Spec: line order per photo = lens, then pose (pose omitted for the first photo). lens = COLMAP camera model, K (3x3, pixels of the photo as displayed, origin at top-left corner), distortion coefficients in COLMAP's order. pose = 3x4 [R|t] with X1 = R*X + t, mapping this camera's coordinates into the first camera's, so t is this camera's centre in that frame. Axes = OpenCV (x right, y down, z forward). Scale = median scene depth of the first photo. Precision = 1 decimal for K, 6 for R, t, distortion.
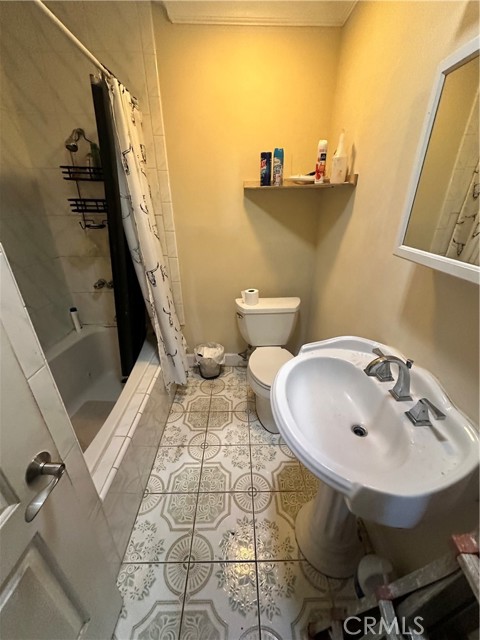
lens RADIAL K [[256.0, 0, 240.1], [0, 256.0, 321.2], [0, 0, 1]] dist [0.001363, 0.000025]
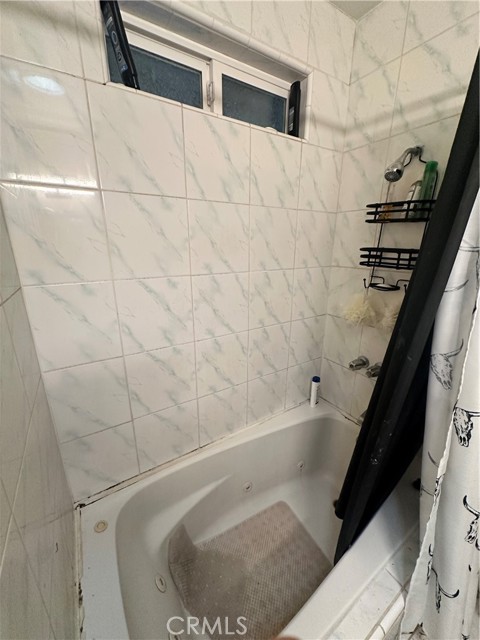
lens RADIAL K [[256.0, 0, 240.2], [0, 256.0, 317.6], [0, 0, 1]] dist [0.001363, 0.000025]
pose [[0.523061, 0.241533, -0.817355, -0.213366], [-0.368022, 0.928998, 0.039011, -0.197717], [0.768744, 0.280400, 0.574812, 0.380067]]
